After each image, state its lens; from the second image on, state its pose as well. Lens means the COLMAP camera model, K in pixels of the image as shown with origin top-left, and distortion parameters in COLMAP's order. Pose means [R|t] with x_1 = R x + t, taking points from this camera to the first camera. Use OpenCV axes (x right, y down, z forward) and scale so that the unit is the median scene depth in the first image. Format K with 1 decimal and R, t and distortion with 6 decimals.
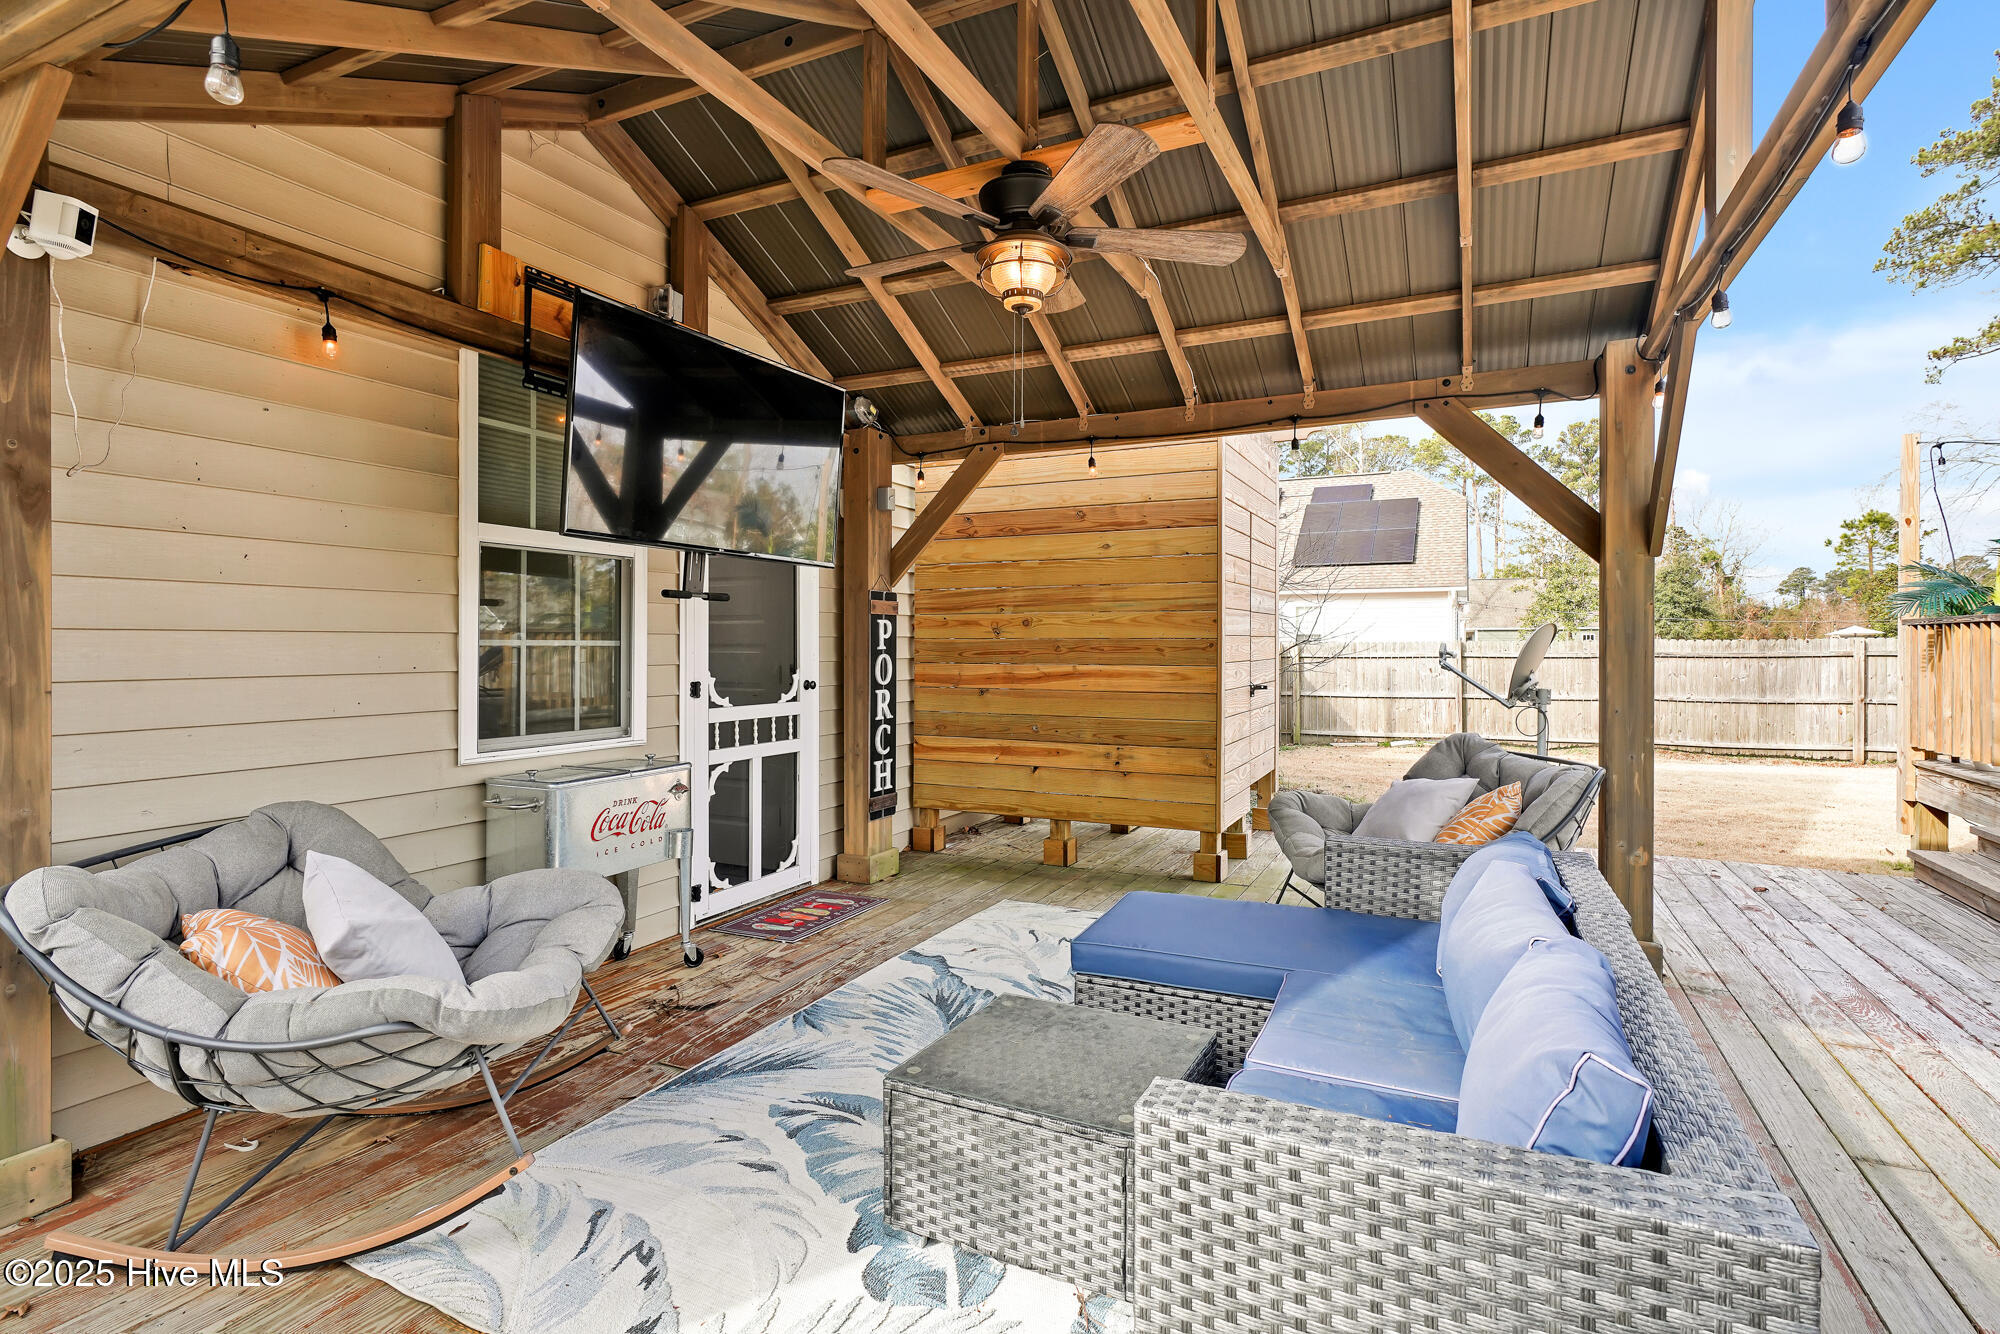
lens RADIAL K [[970.2, 0, 996.3], [0, 970.2, 654.0], [0, 0, 1]] dist [-0.004557, -0.000213]
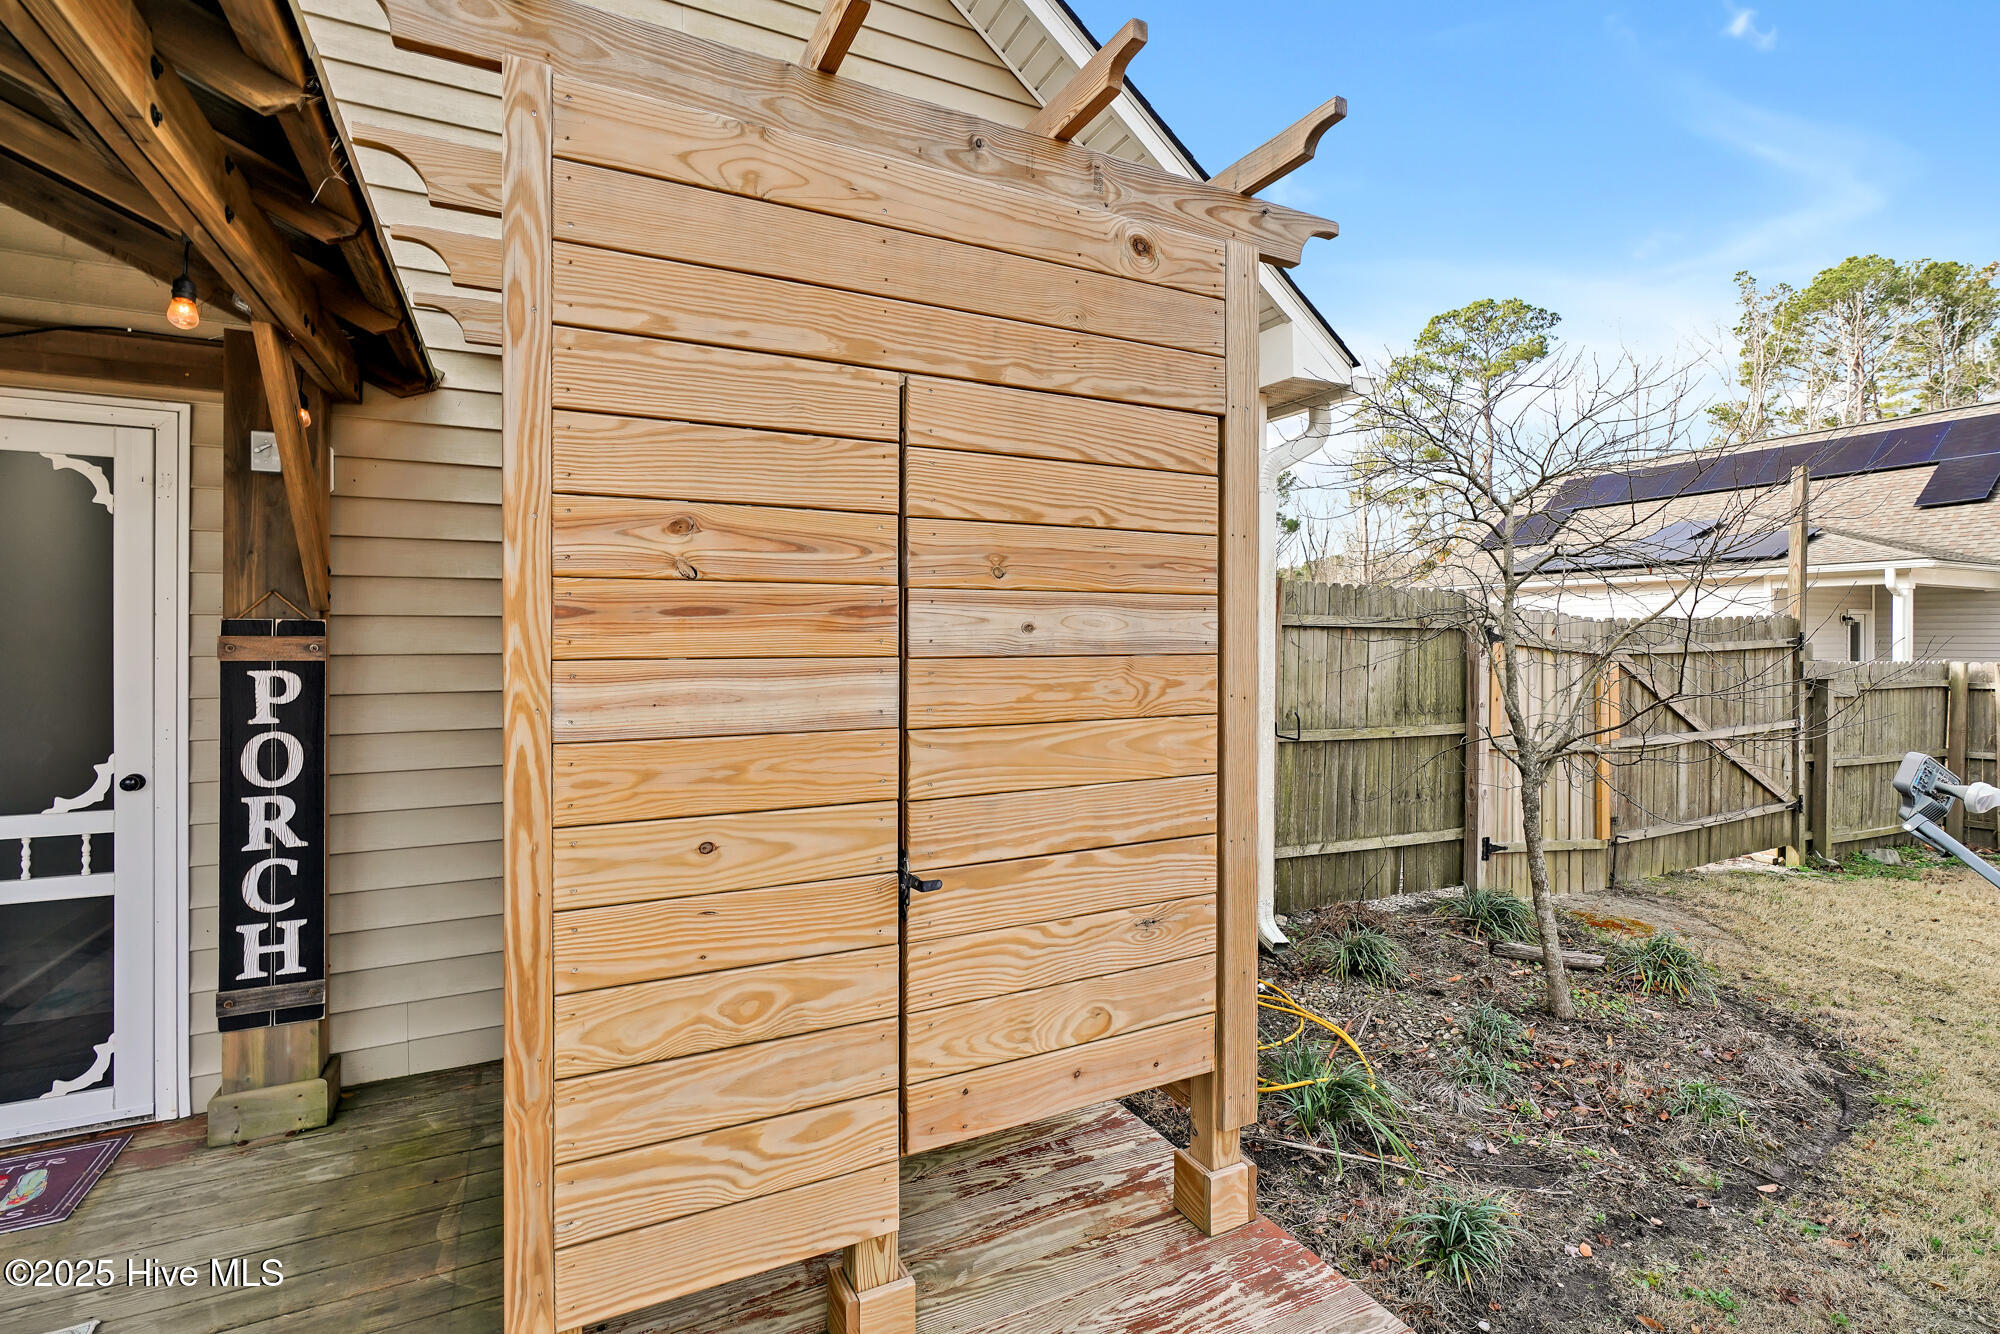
lens RADIAL K [[914.4, 0, 1005.0], [0, 914.4, 640.8], [0, 0, 1]] dist [-0.001967, -0.000281]
pose [[0.796423, 0.003950, -0.604728, 0.566964], [-0.008153, 0.999958, -0.004207, -0.056524], [0.604685, 0.008281, 0.796421, 0.888357]]
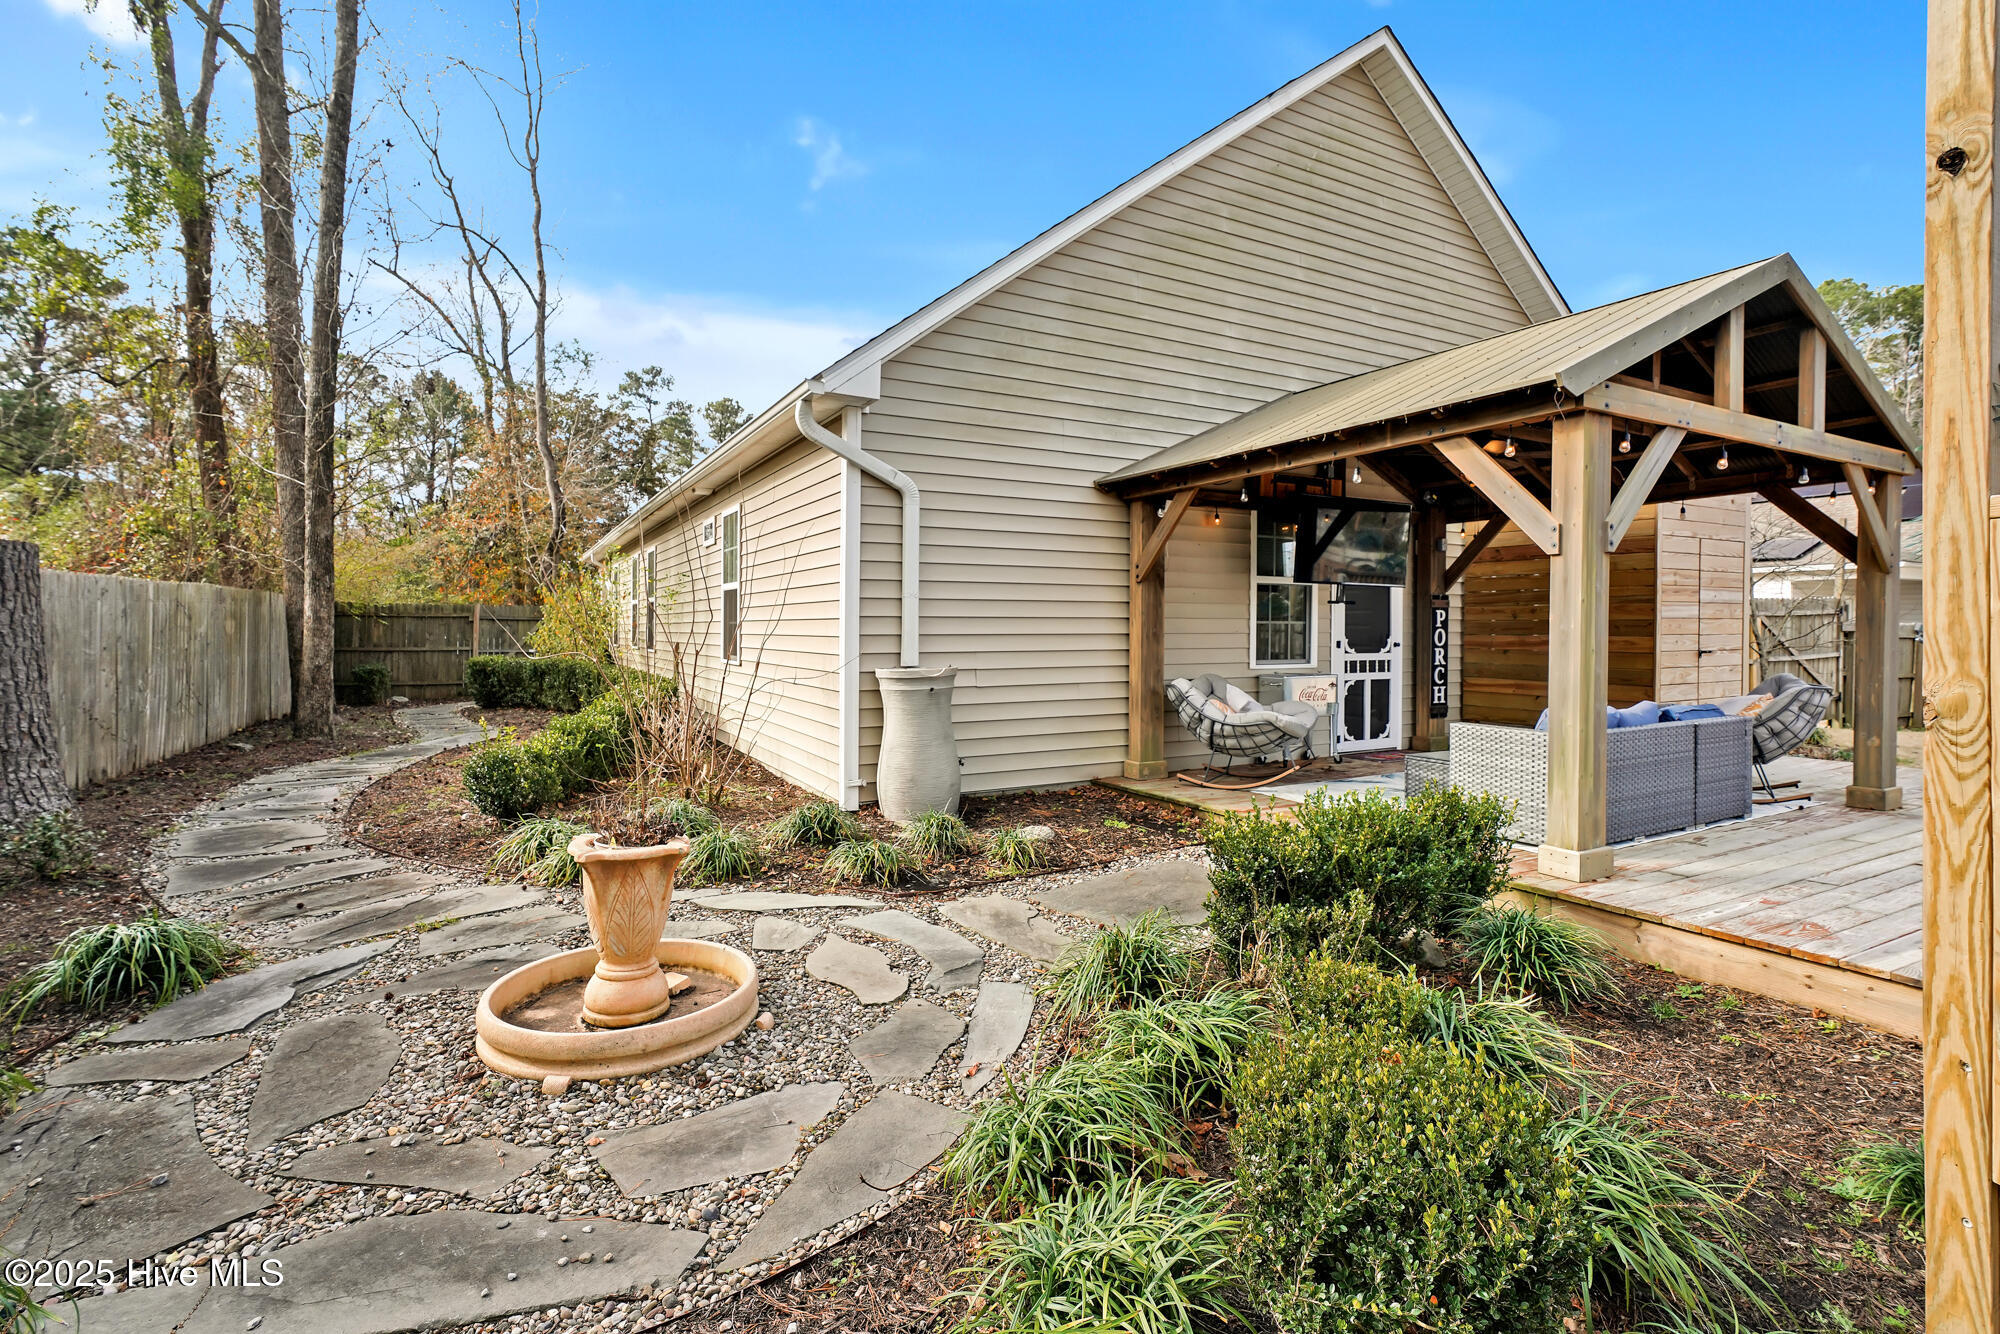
lens RADIAL K [[933.3, 0, 1007.0], [0, 933.3, 628.1], [0, 0, 1]] dist [-0.025869, 0.017562]
pose [[0.818757, 0.002924, -0.574133, 0.236287], [-0.007427, 0.999957, -0.005498, 0.015267], [0.574093, 0.008765, 0.818743, -0.965857]]
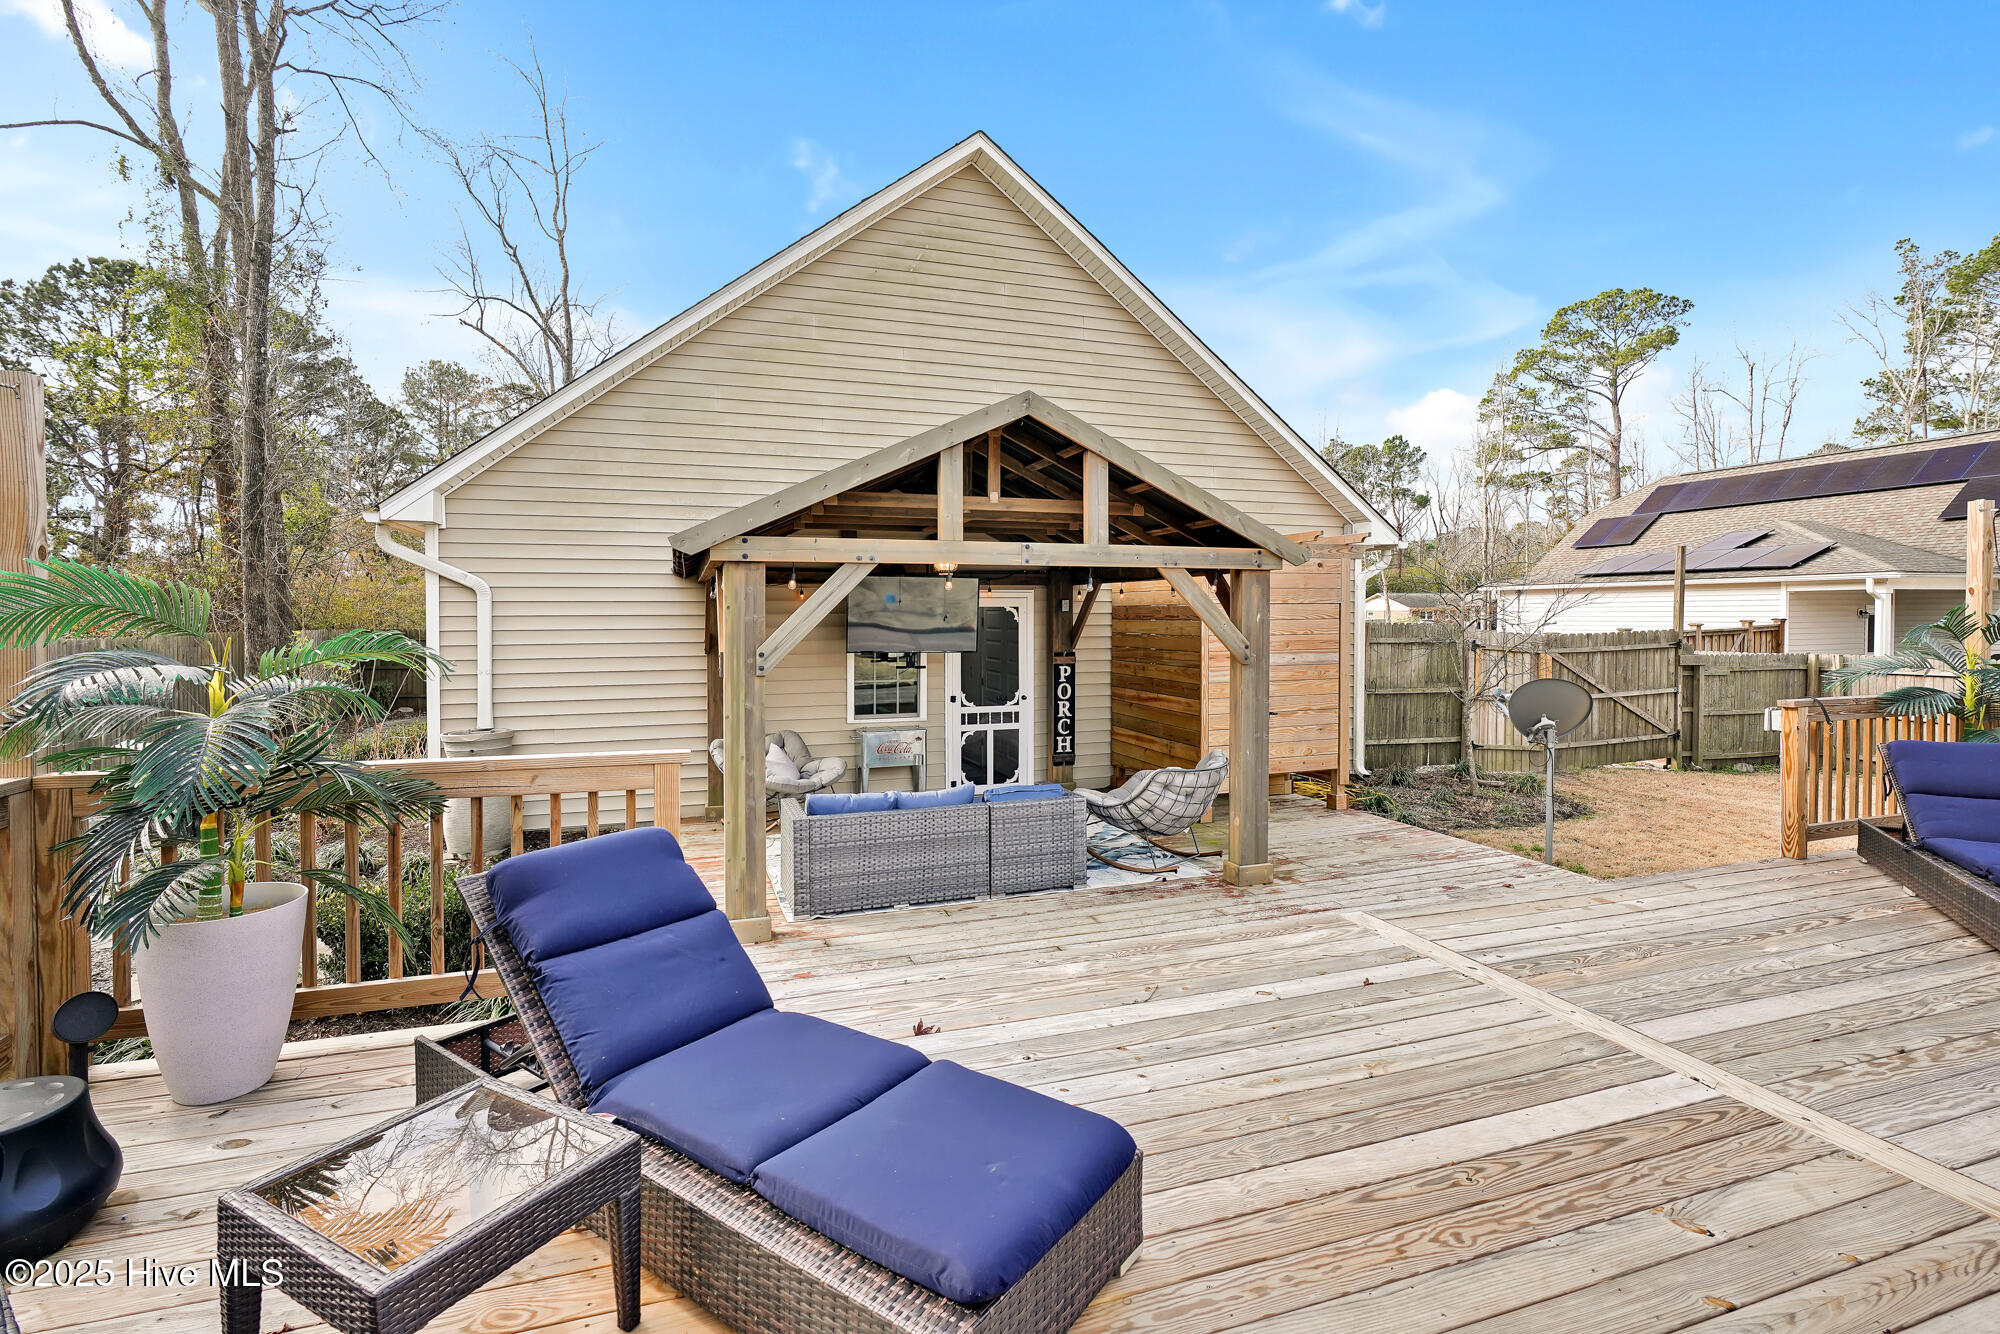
lens RADIAL K [[909.5, 0, 996.2], [0, 909.5, 644.9], [0, 0, 1]] dist [-0.003995, -0.000033]
pose [[0.707145, 0.020790, -0.706762, 1.169154], [-0.002429, 0.999633, 0.026975, -0.137073], [0.707064, -0.017359, 0.706937, -0.440377]]
